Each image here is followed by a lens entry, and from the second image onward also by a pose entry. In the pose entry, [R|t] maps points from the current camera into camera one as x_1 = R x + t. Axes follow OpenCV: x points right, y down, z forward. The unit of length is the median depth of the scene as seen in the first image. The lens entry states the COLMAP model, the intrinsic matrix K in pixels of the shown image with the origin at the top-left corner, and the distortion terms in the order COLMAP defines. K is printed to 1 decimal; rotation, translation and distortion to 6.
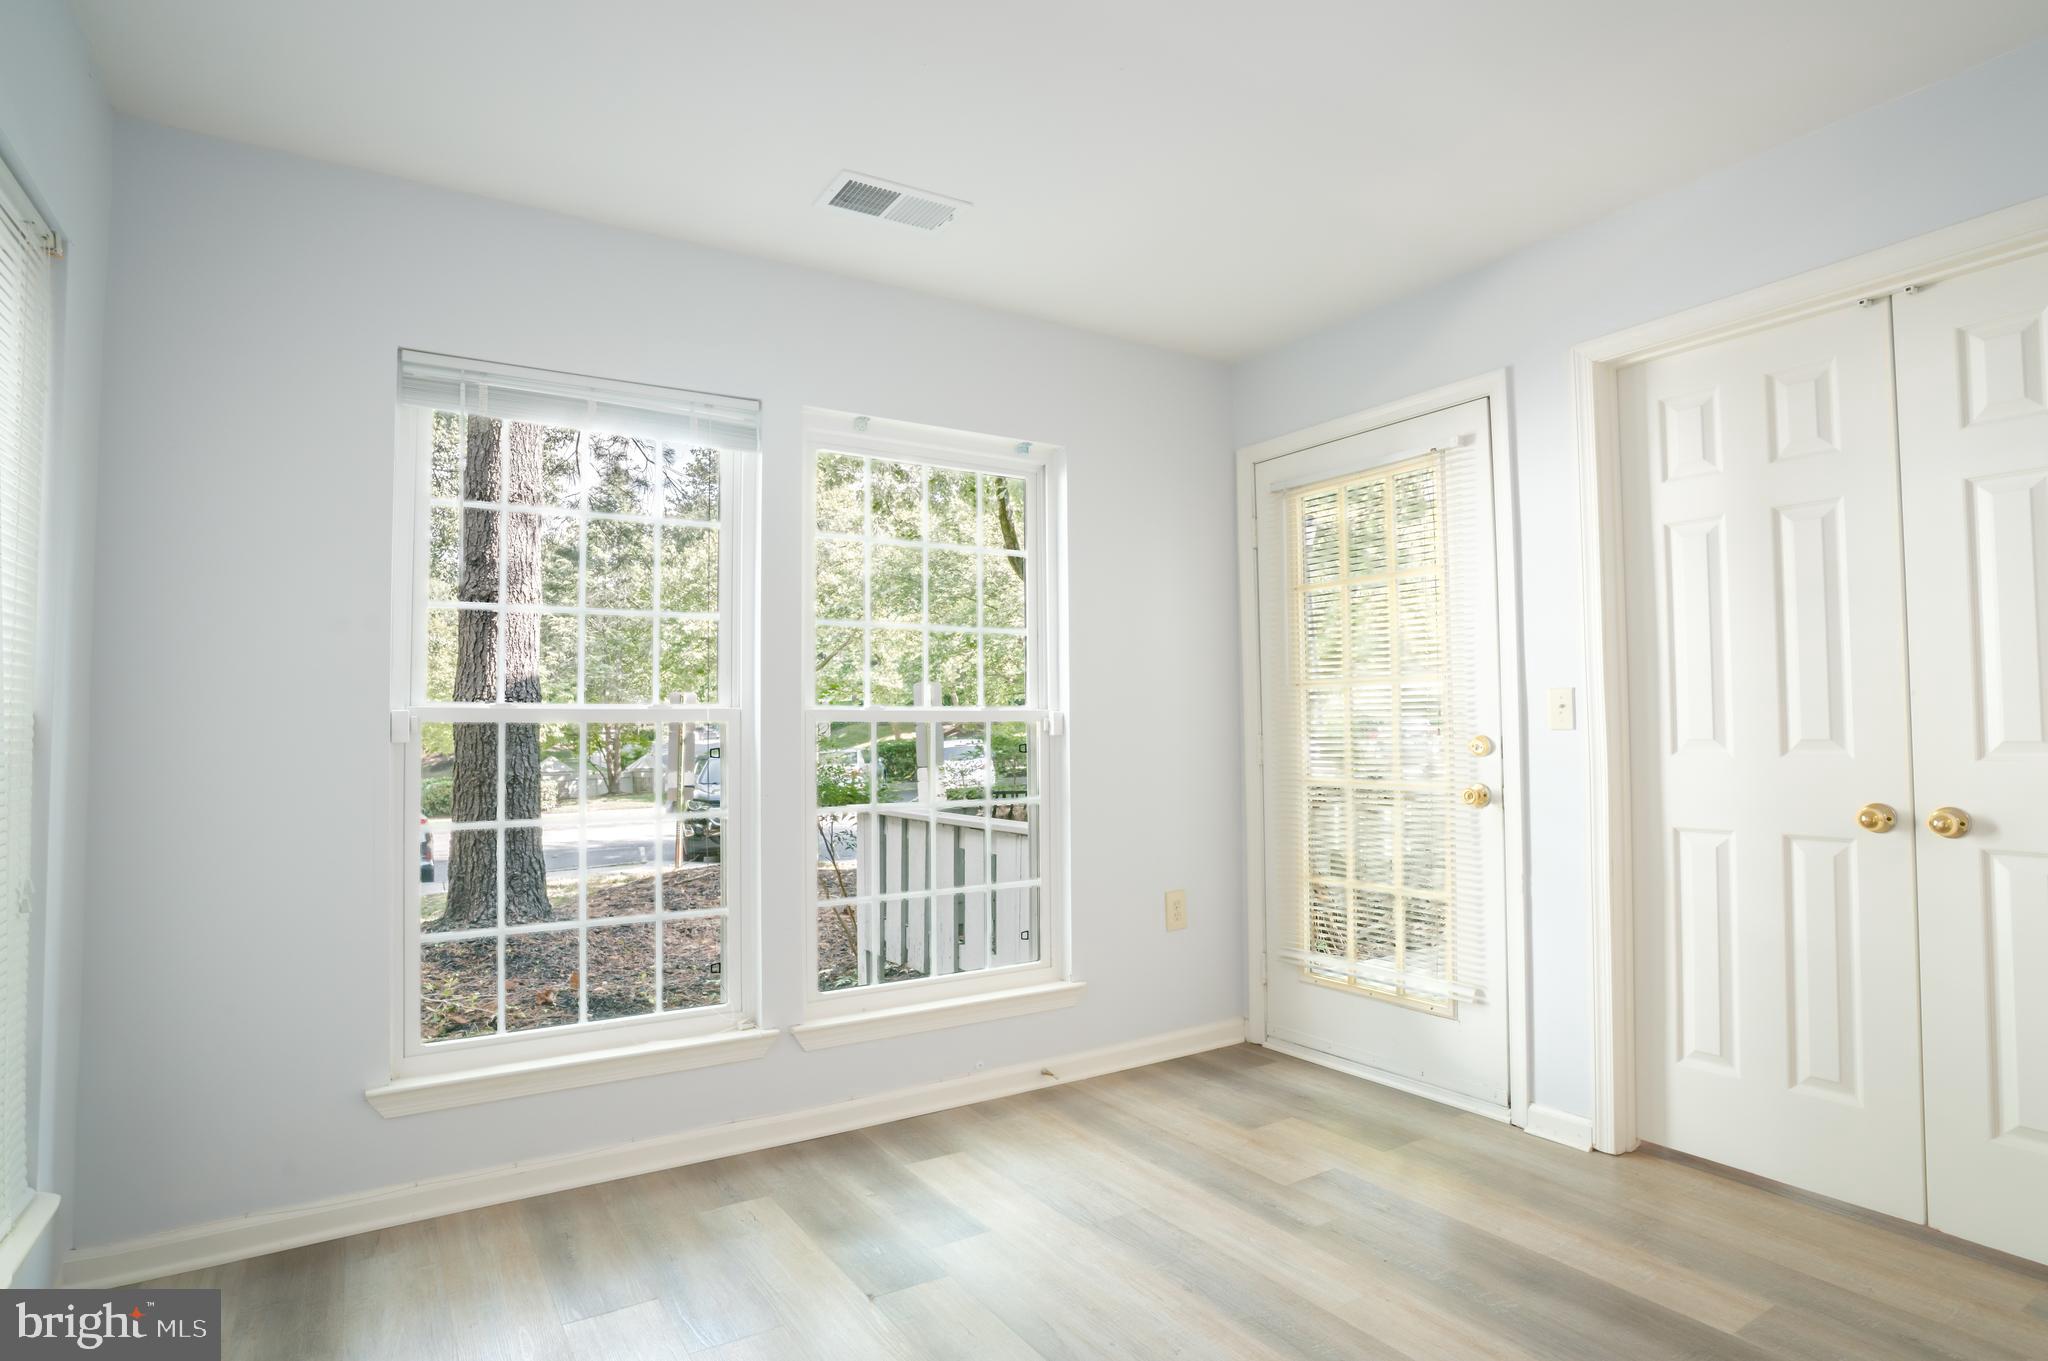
lens RADIAL K [[1025.4, 0, 1048.7], [0, 1025.4, 680.7], [0, 0, 1]] dist [-0.074666, 0.037539]
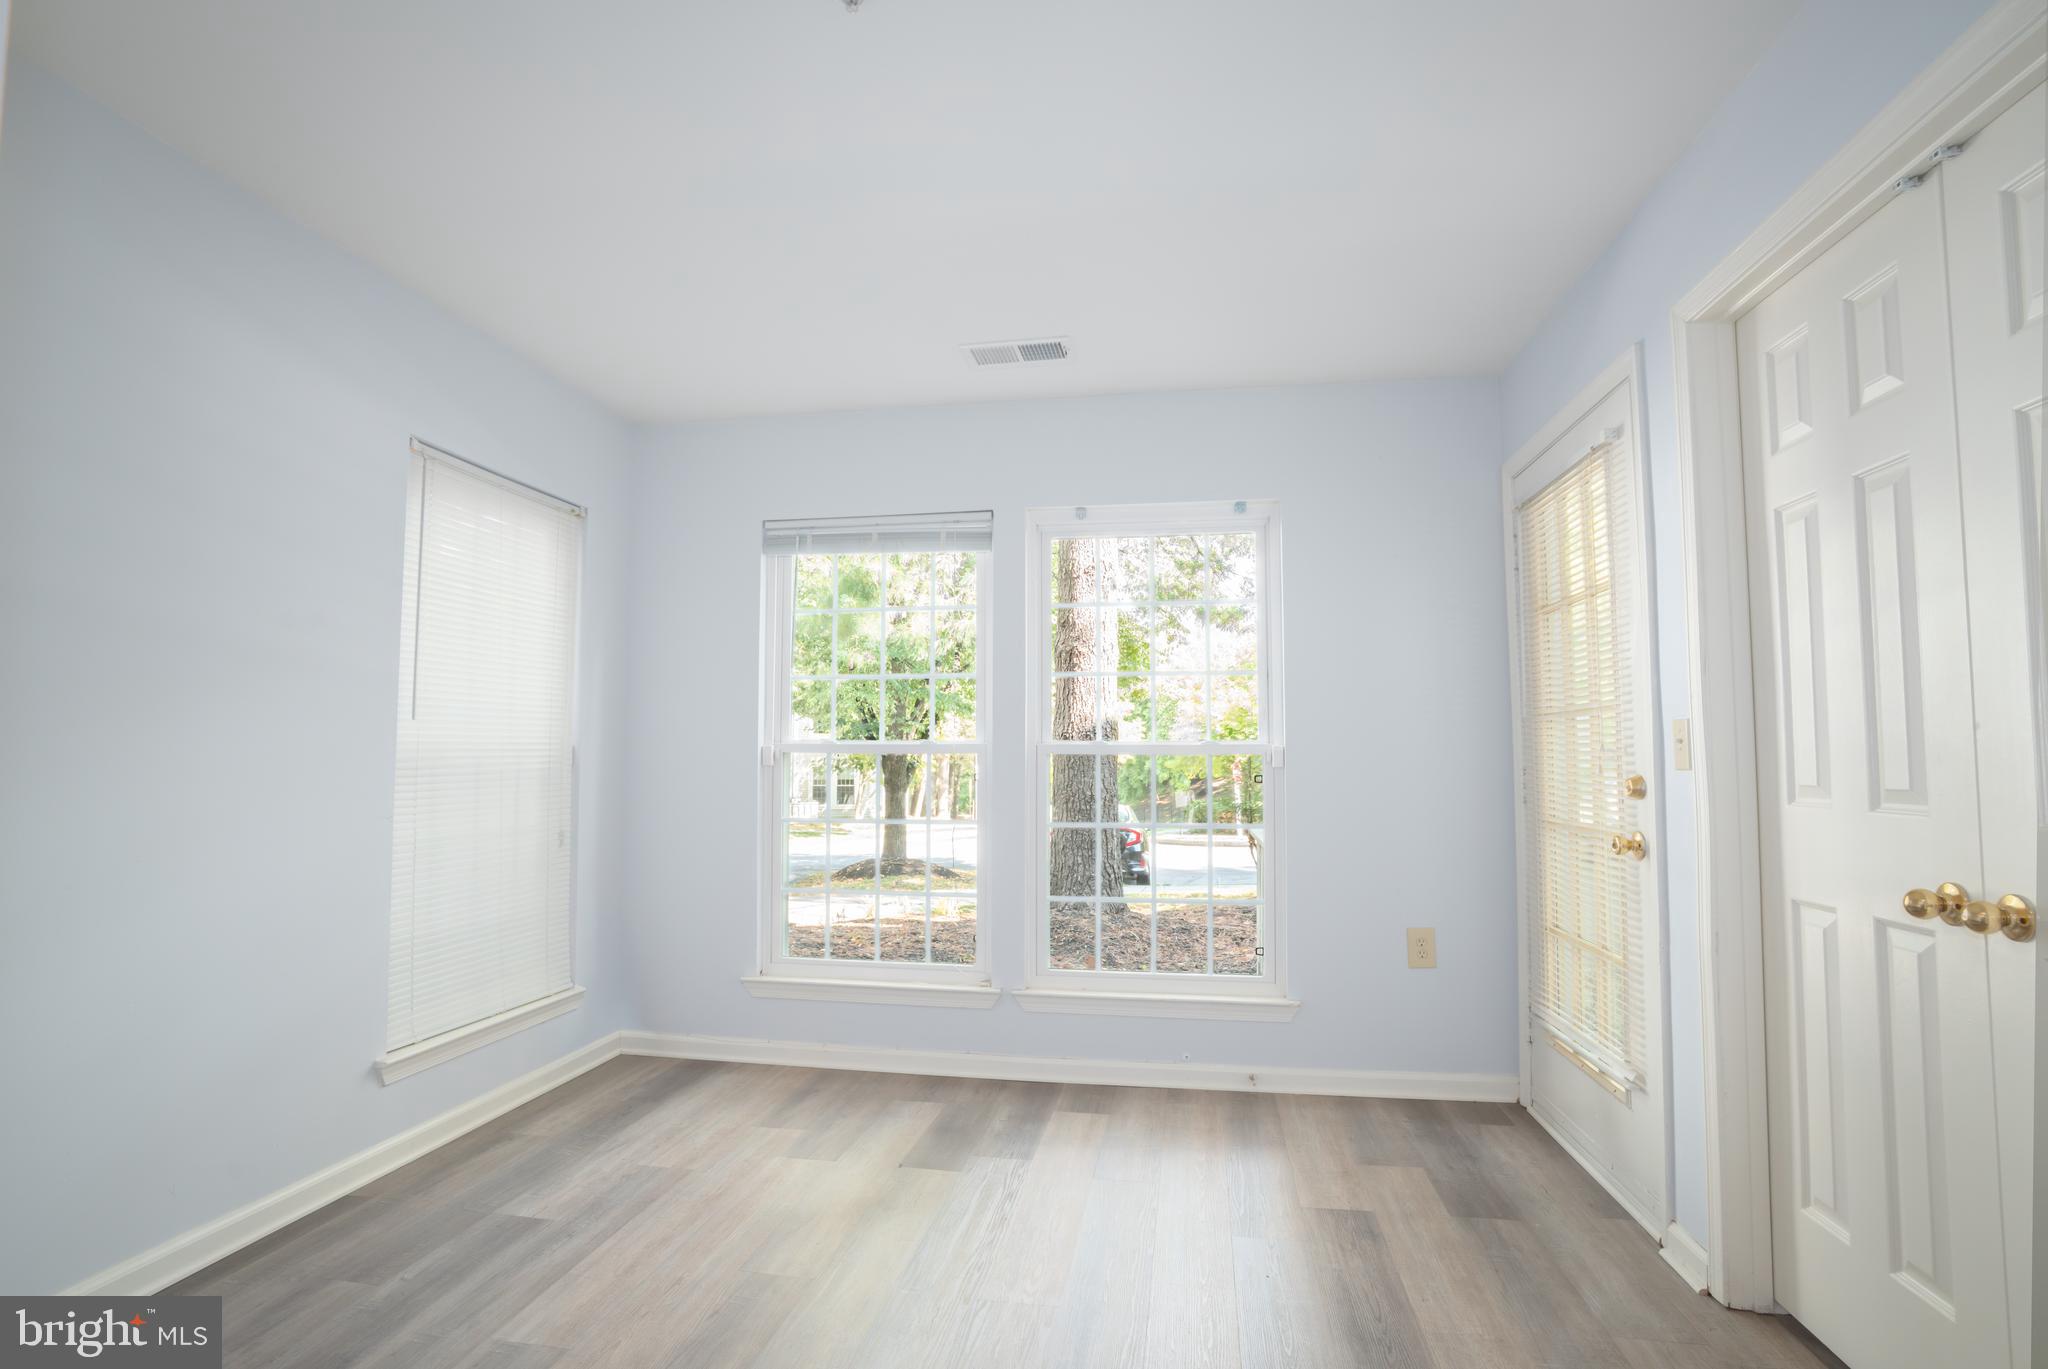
lens RADIAL K [[1009.5, 0, 1024.0], [0, 1009.5, 684.5], [0, 0, 1]] dist [-0.062606, 0.038322]
pose [[0.759353, -0.037993, -0.649568, 0.655724], [0.022734, 0.999233, -0.031869, -0.007709], [0.650281, 0.009432, 0.759635, 0.032832]]
